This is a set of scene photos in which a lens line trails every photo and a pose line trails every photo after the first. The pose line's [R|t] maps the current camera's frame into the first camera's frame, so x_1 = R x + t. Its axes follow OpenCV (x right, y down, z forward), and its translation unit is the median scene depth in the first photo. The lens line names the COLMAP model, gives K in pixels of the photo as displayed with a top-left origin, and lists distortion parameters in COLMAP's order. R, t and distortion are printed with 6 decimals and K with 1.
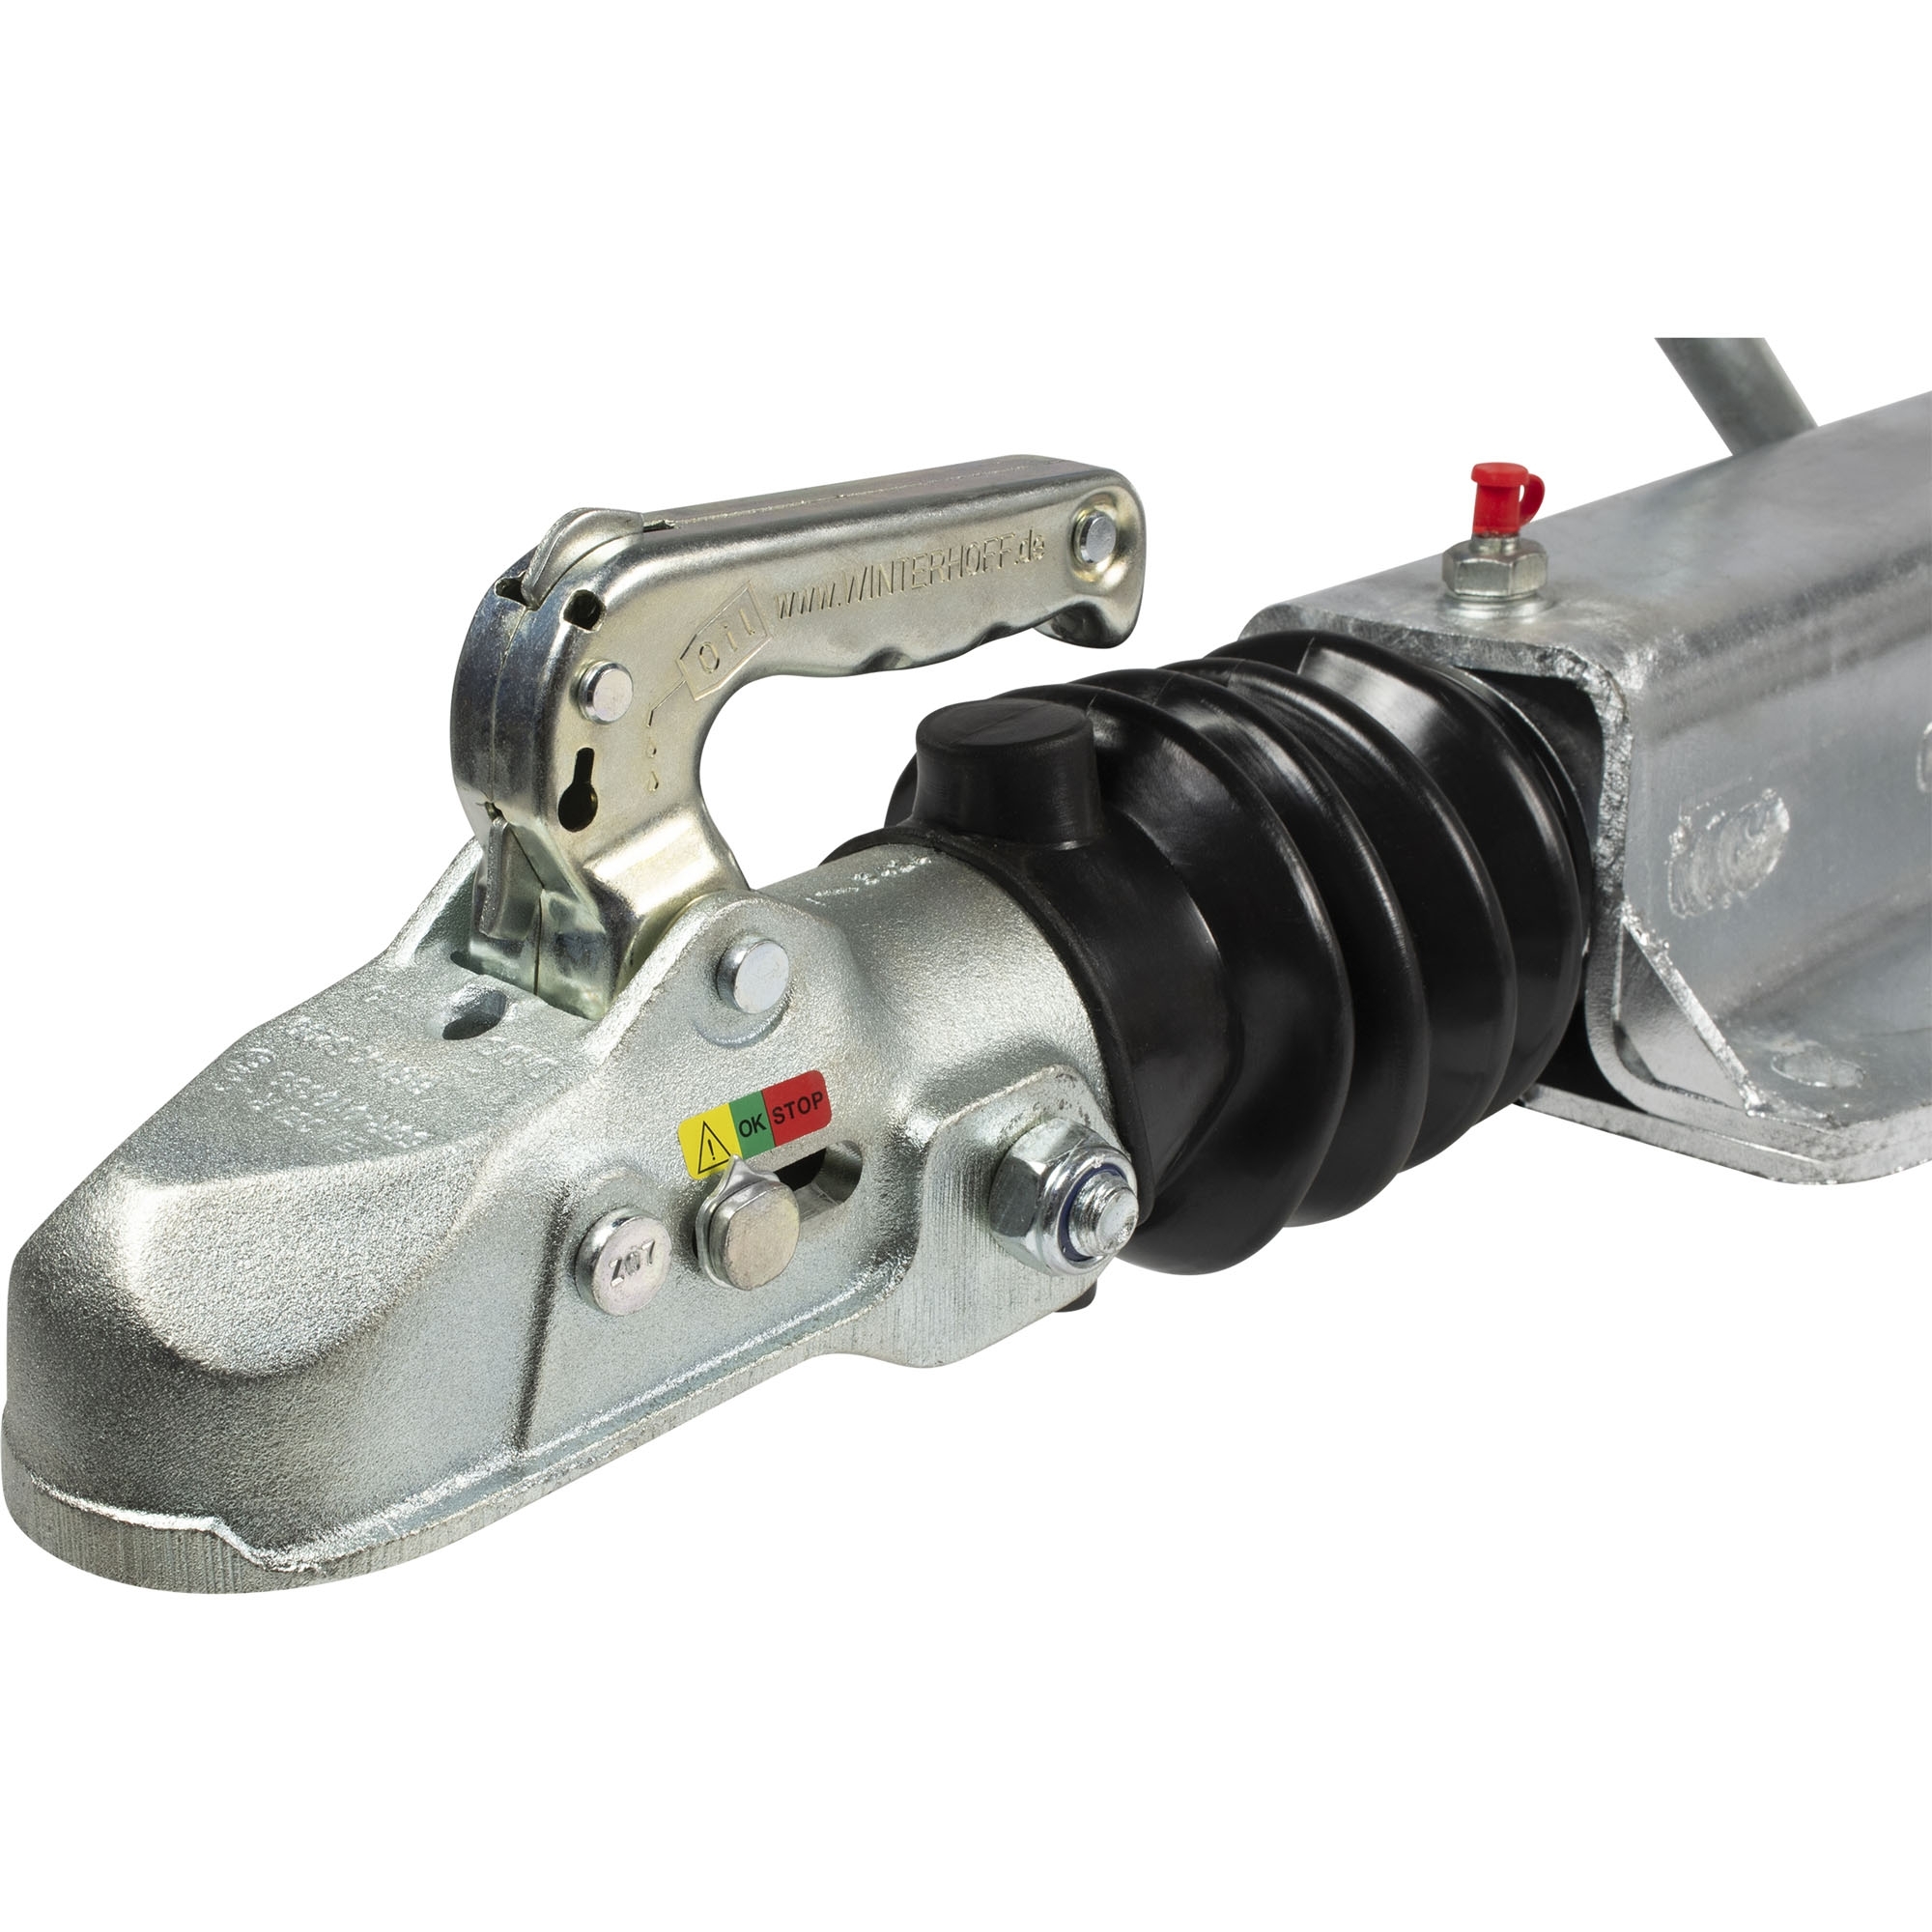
lens RADIAL K [[2576.9, 0, 966.0], [0, 2576.9, 966.0], [0, 0, 1]] dist [-0.009256, 0.022277]
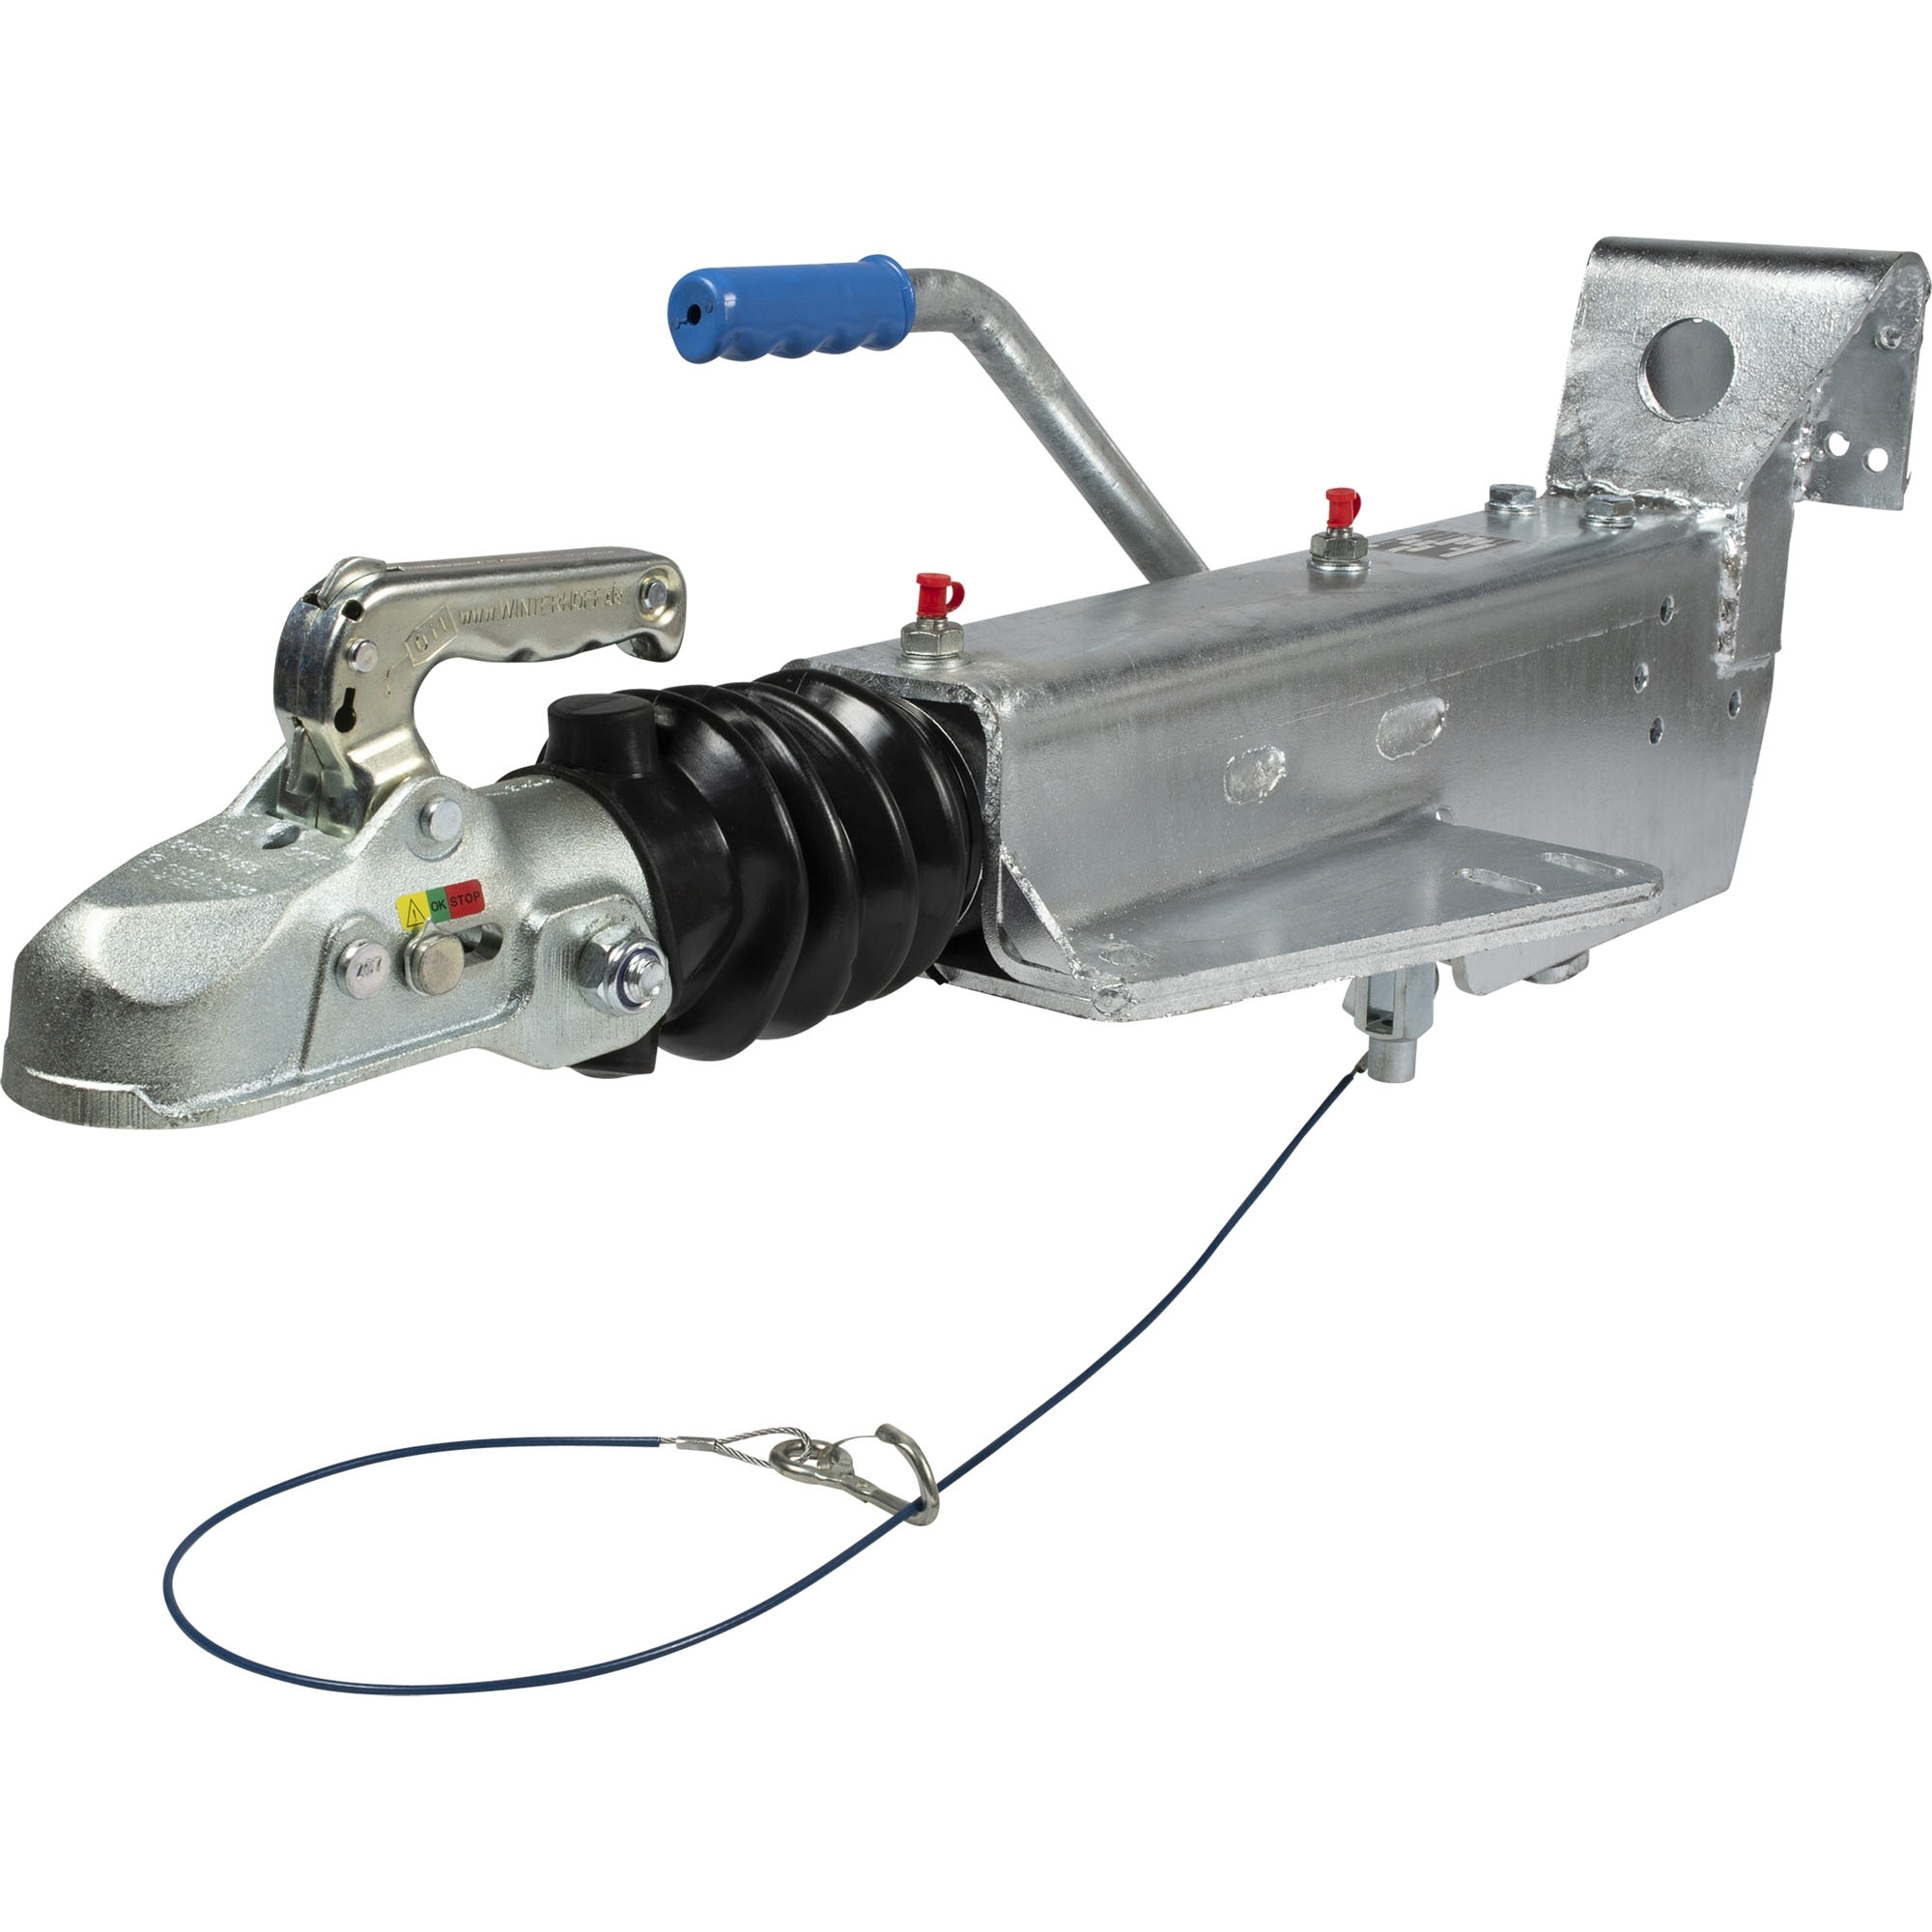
lens RADIAL K [[2576.9, 0, 966.0], [0, 2576.9, 966.0], [0, 0, 1]] dist [-0.009256, 0.022277]
pose [[0.994077, 0.022281, 0.106369, 0.084600], [-0.015209, 0.997648, -0.066841, 0.202562], [-0.107608, 0.064827, 0.992078, -0.745670]]
